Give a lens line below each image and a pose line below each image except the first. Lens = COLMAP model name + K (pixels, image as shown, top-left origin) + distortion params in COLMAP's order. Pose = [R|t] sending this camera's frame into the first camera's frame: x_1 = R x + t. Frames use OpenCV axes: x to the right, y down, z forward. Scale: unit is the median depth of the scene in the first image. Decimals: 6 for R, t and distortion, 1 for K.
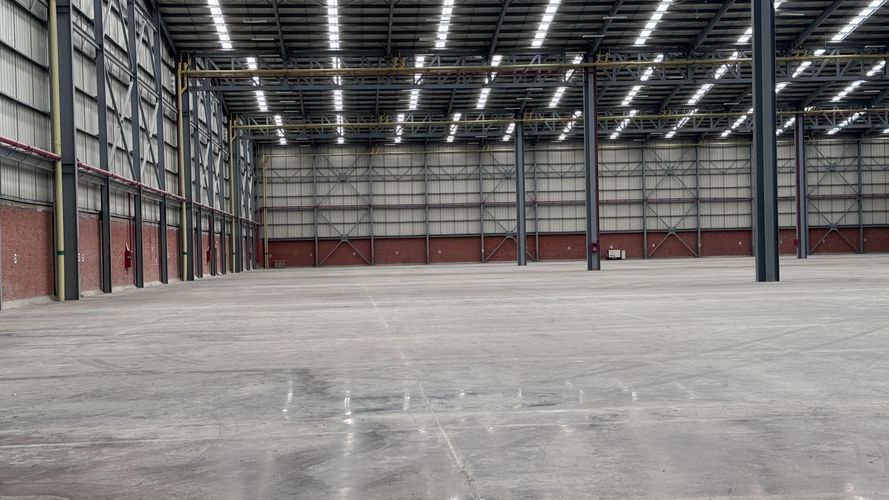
lens RADIAL K [[1242.4, 0, 457.1], [0, 1242.4, 250.9], [0, 0, 1]] dist [0.143976, -0.024268]
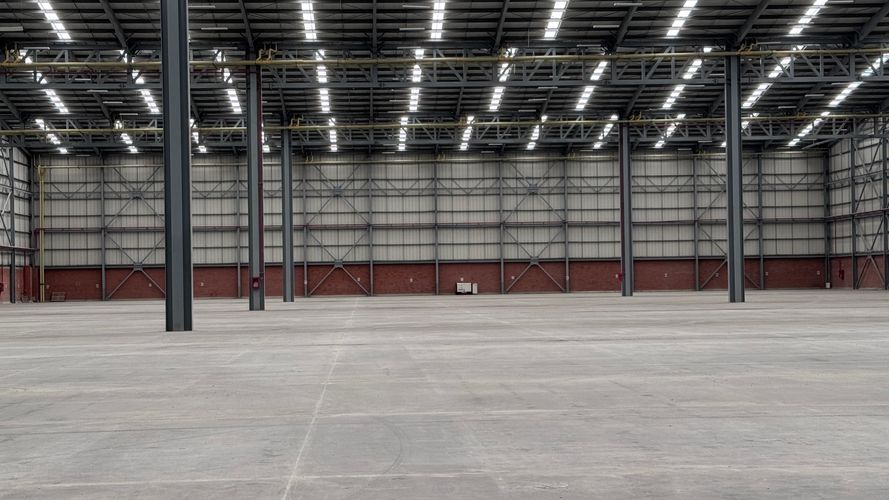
lens RADIAL K [[1472.3, 0, 445.5], [0, 1472.3, 264.3], [0, 0, 1]] dist [0.113234, 0.004479]
pose [[0.999560, 0.008183, -0.028509, 0.140322], [-0.008466, 0.999916, -0.009844, -0.003408], [0.028426, 0.010081, 0.999545, 0.012769]]
